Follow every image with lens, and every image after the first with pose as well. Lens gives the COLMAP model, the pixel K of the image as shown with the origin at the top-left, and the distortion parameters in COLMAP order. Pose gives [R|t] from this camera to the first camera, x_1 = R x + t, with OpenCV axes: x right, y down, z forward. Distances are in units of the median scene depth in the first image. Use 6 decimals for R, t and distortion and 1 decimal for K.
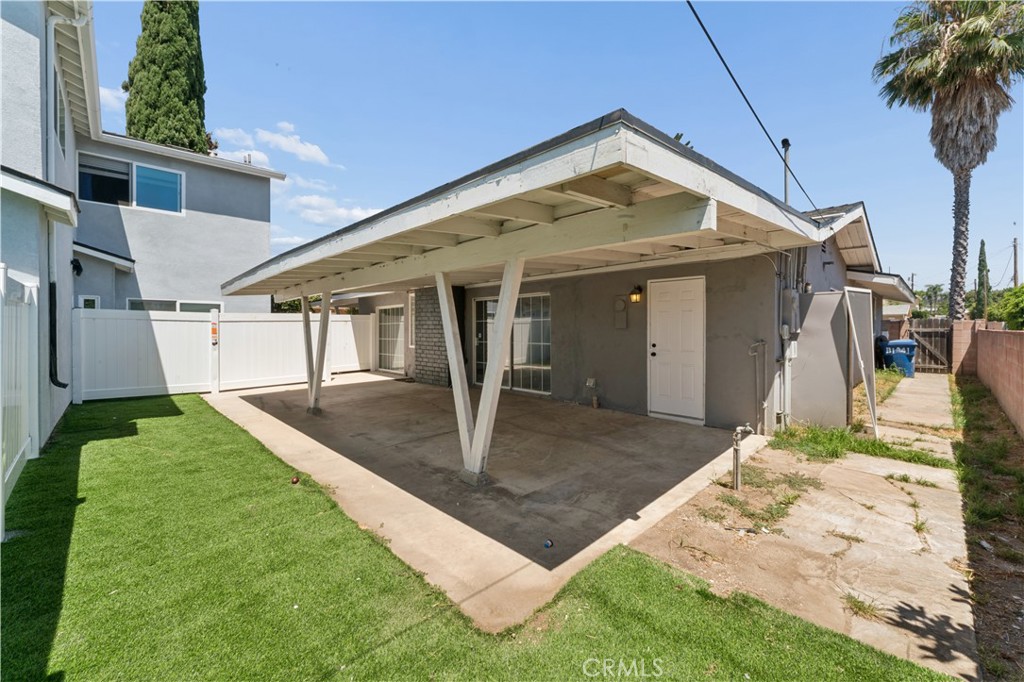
lens RADIAL K [[407.4, 0, 513.1], [0, 407.4, 332.8], [0, 0, 1]] dist [0.000978, -0.000334]
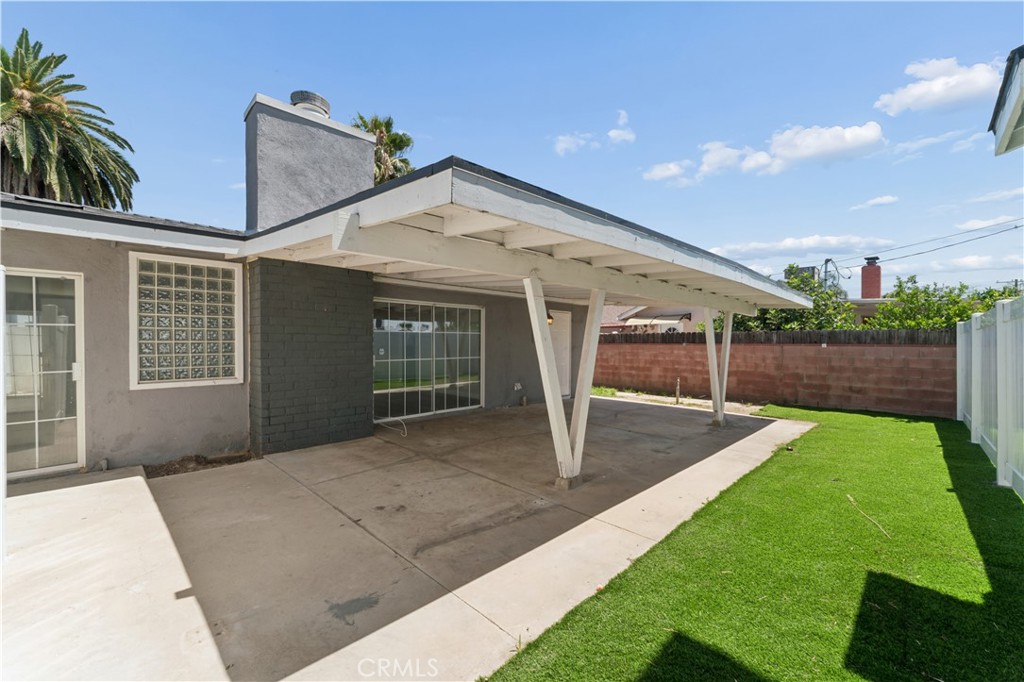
lens RADIAL K [[407.4, 0, 513.1], [0, 407.4, 343.5], [0, 0, 1]] dist [0.000978, -0.000334]
pose [[-0.015032, -0.005555, 0.999872, -0.960950], [0.005767, 0.999967, 0.005642, -0.012894], [-0.999870, 0.005851, -0.015000, 0.964307]]
